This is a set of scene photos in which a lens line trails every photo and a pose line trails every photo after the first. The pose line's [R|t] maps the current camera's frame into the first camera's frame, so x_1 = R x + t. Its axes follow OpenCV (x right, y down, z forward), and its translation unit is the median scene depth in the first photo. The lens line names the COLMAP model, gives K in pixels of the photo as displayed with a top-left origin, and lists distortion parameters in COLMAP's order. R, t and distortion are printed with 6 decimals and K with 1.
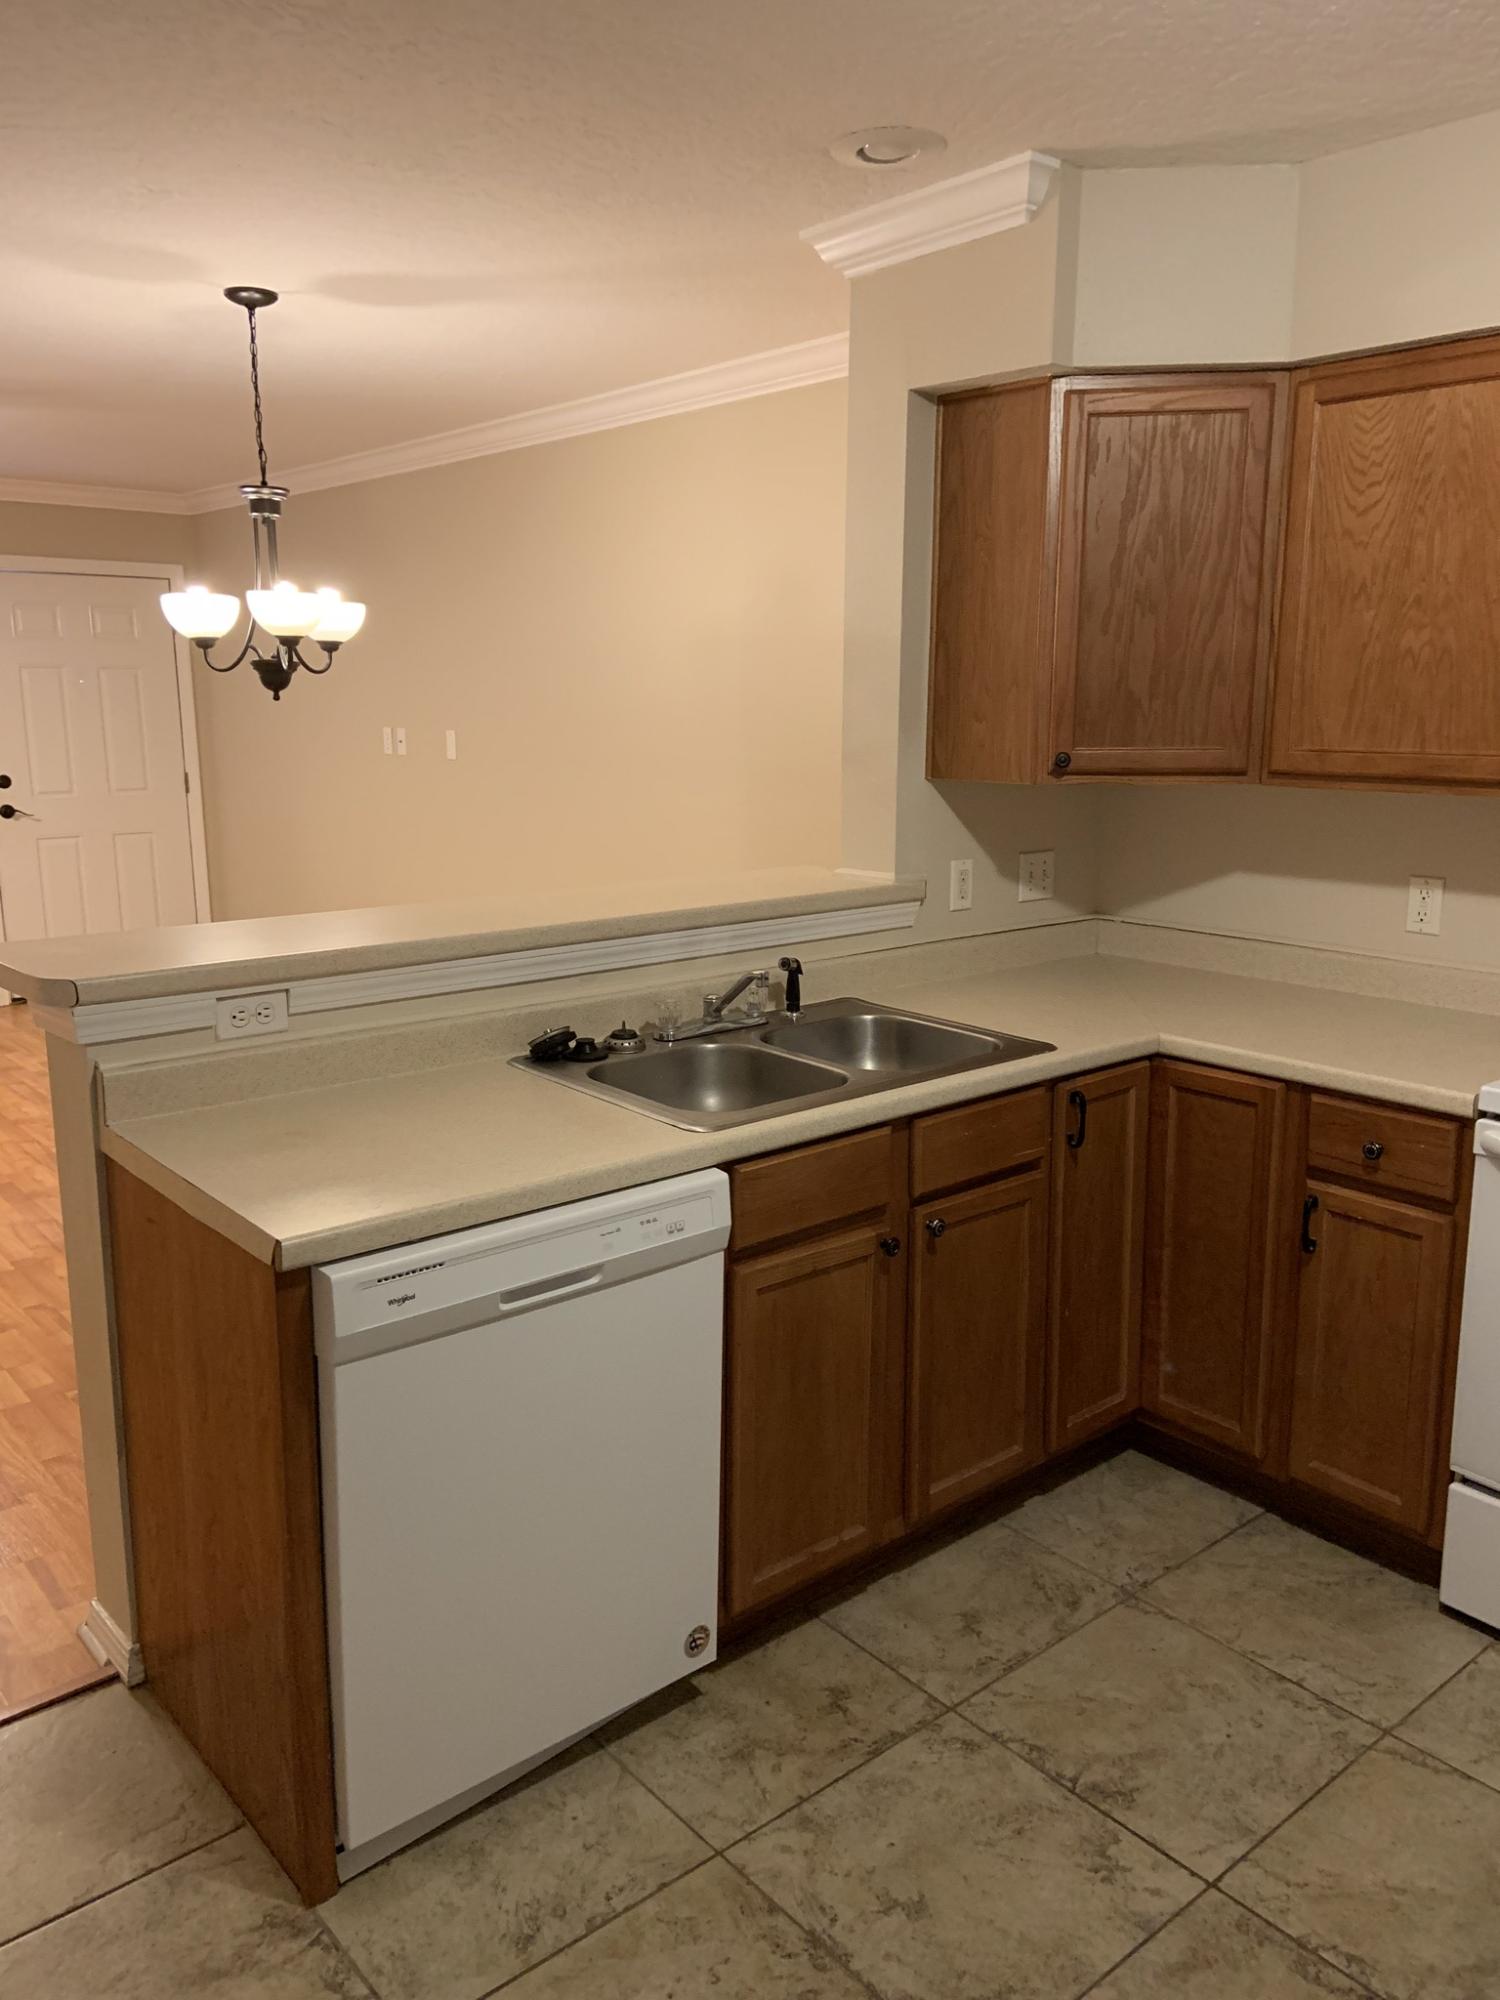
lens RADIAL K [[1506.2, 0, 746.9], [0, 1506.2, 998.8], [0, 0, 1]] dist [-0.009329, -0.006521]
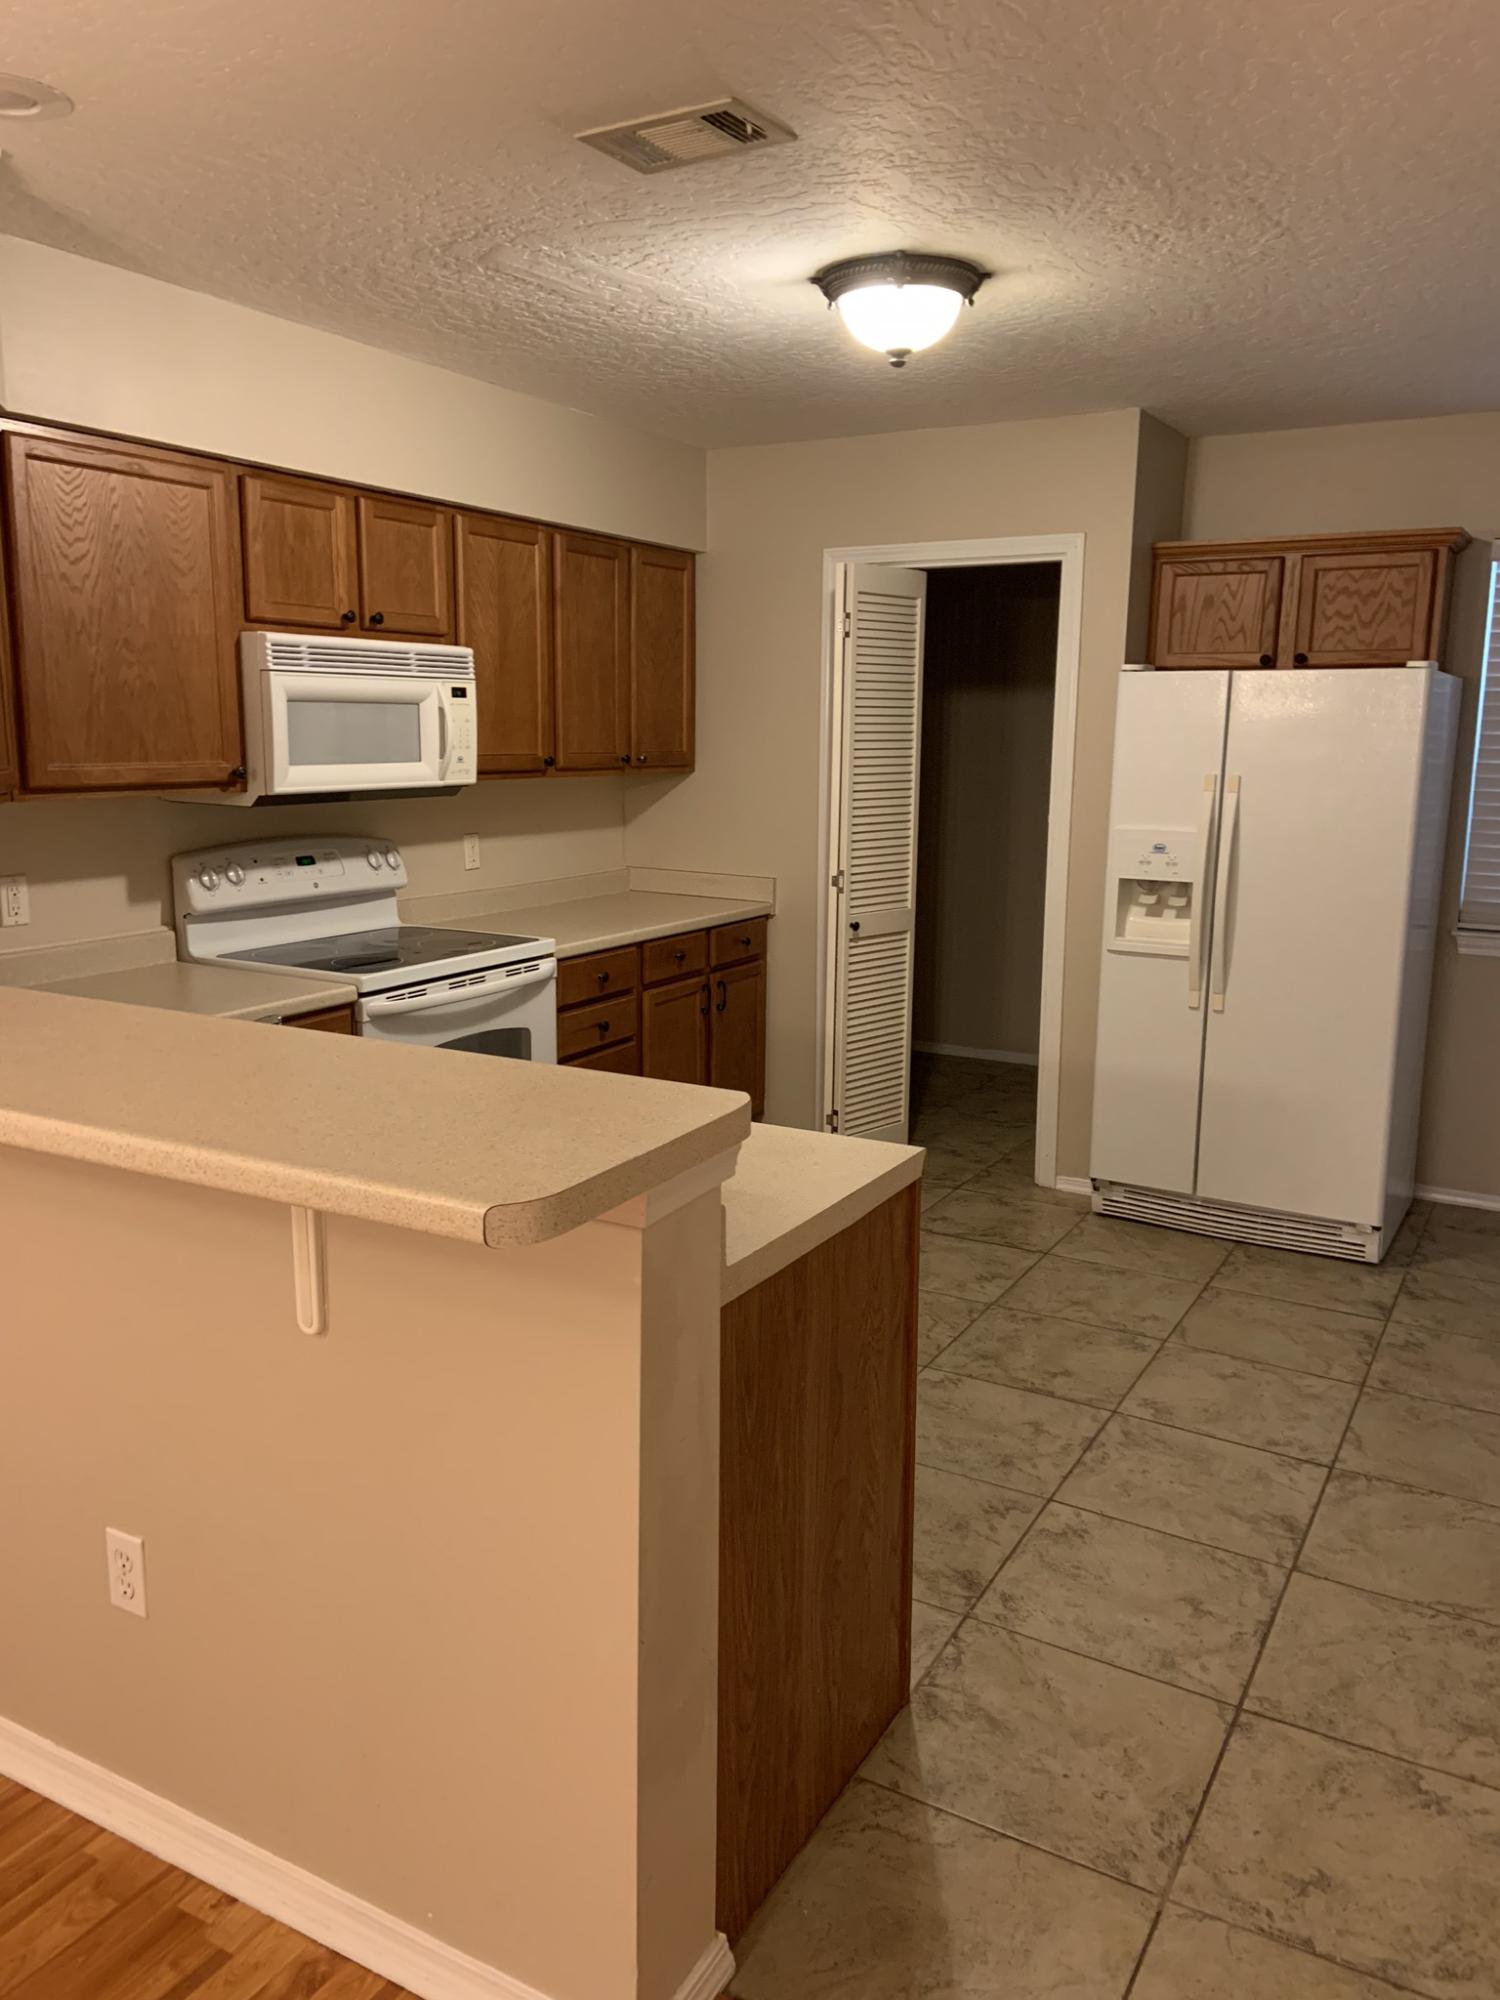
lens RADIAL K [[1506.2, 0, 745.4], [0, 1506.2, 1001.9], [0, 0, 1]] dist [-0.009329, -0.006521]
pose [[-0.348205, -0.164280, 0.922911, -0.922971], [0.177655, 0.955118, 0.237040, -0.183125], [-0.920430, 0.246498, -0.303392, 0.971063]]
